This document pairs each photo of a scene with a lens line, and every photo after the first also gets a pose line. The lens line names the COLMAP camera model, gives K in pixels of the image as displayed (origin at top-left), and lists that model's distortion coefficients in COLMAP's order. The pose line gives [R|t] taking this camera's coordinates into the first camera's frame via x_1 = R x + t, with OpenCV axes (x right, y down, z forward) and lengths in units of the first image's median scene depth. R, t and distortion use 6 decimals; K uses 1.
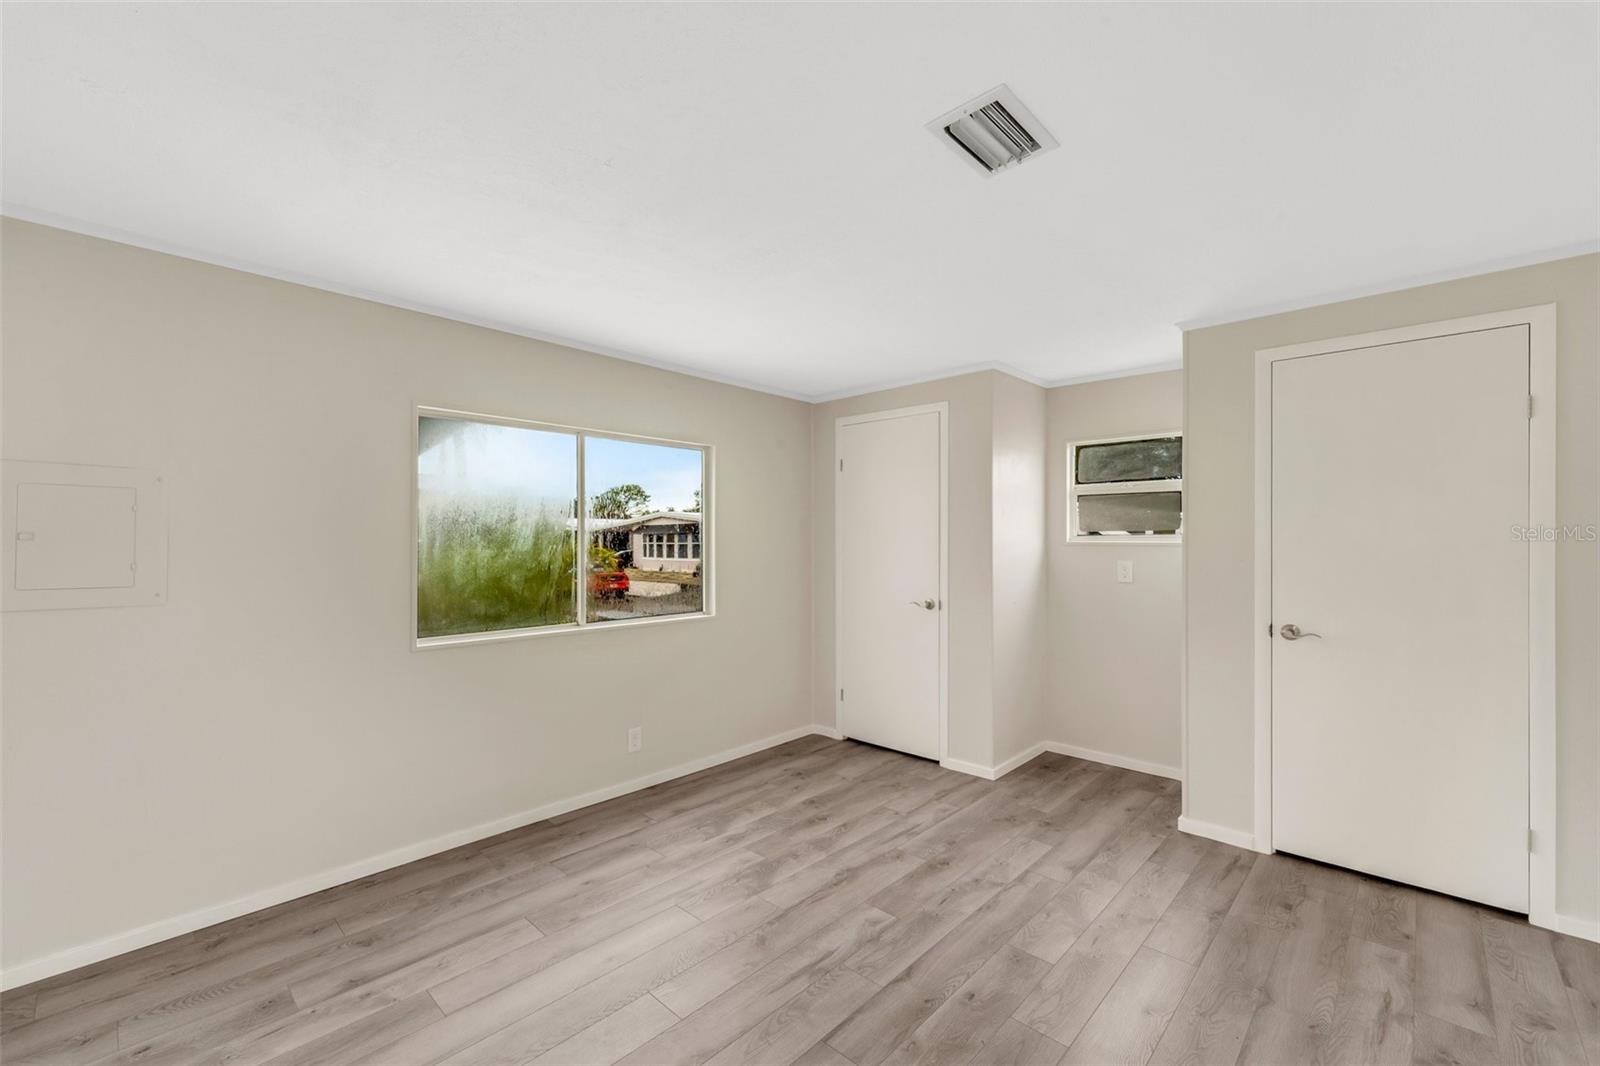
lens RADIAL K [[655.5, 0, 795.6], [0, 655.5, 537.0], [0, 0, 1]] dist [0.000632, -0.000698]
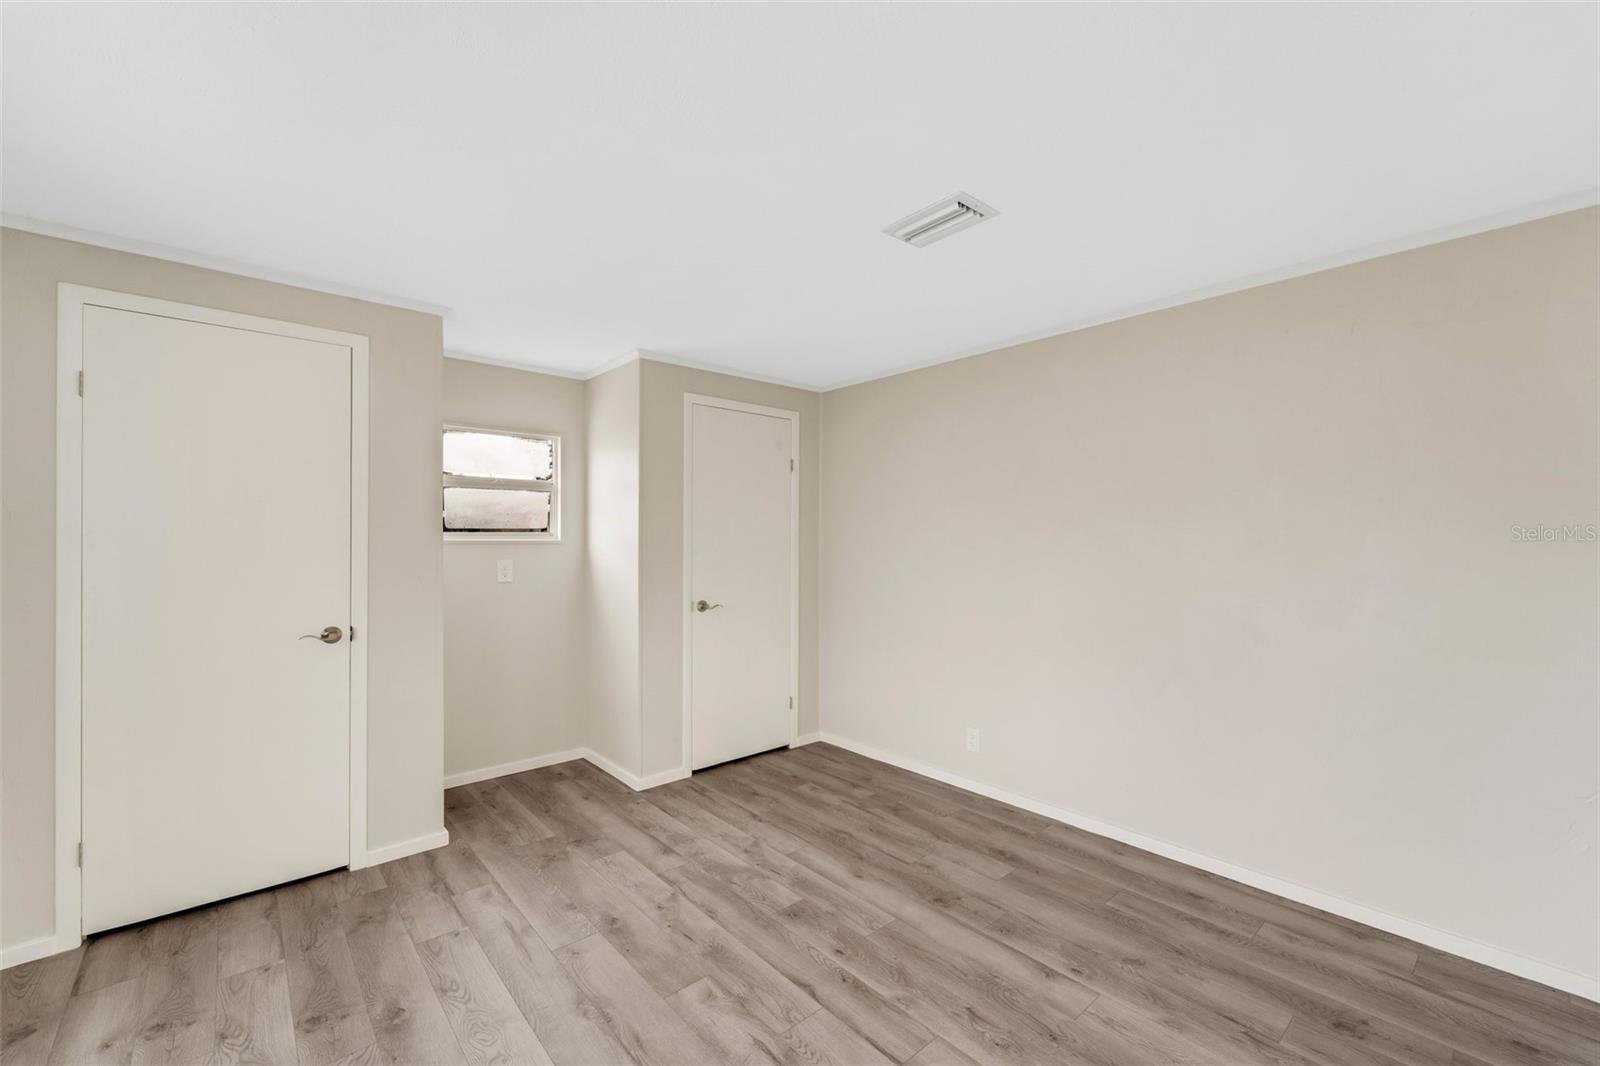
lens RADIAL K [[655.5, 0, 795.6], [0, 655.5, 537.0], [0, 0, 1]] dist [0.000632, -0.000698]
pose [[0.099228, 0.000992, 0.995064, -0.617059], [-0.003512, 0.999994, -0.000646, 0.001223], [-0.995059, -0.003431, 0.099231, 0.710003]]
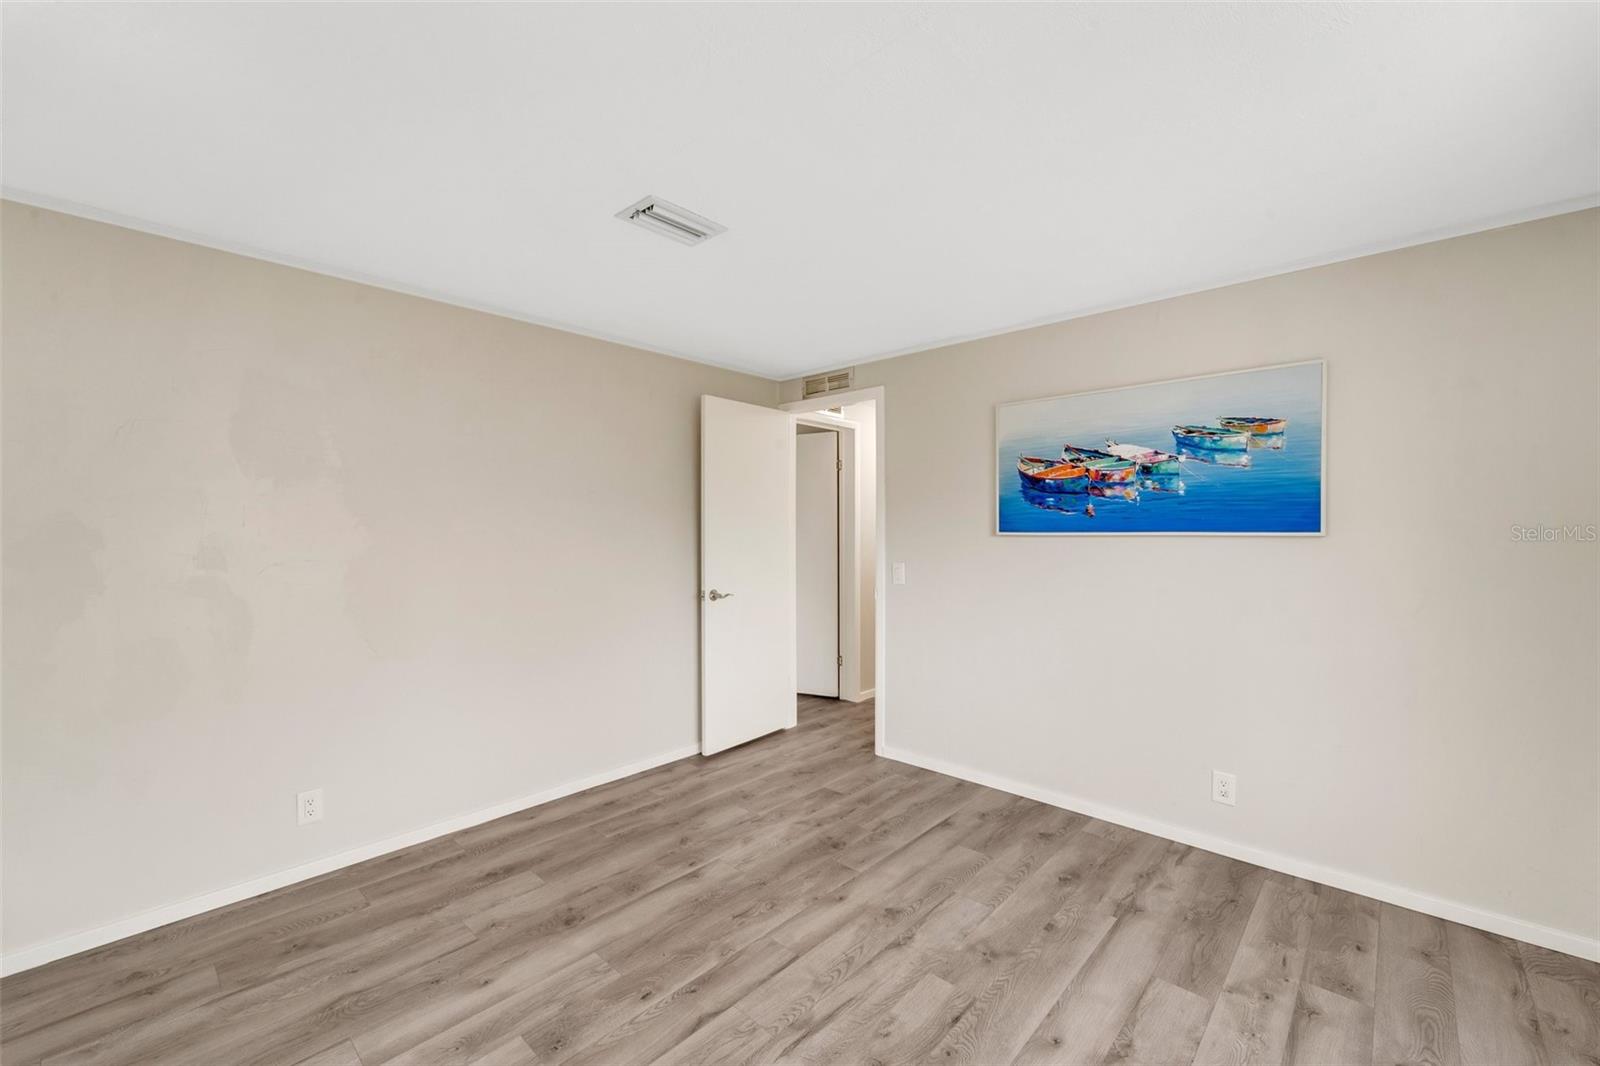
lens RADIAL K [[655.5, 0, 795.6], [0, 655.5, 537.0], [0, 0, 1]] dist [0.000632, -0.000698]
pose [[-0.999969, 0.001274, -0.007797, 0.038183], [0.001190, 0.999941, 0.010802, 0.004918], [0.007810, 0.010792, -0.999911, 1.447904]]
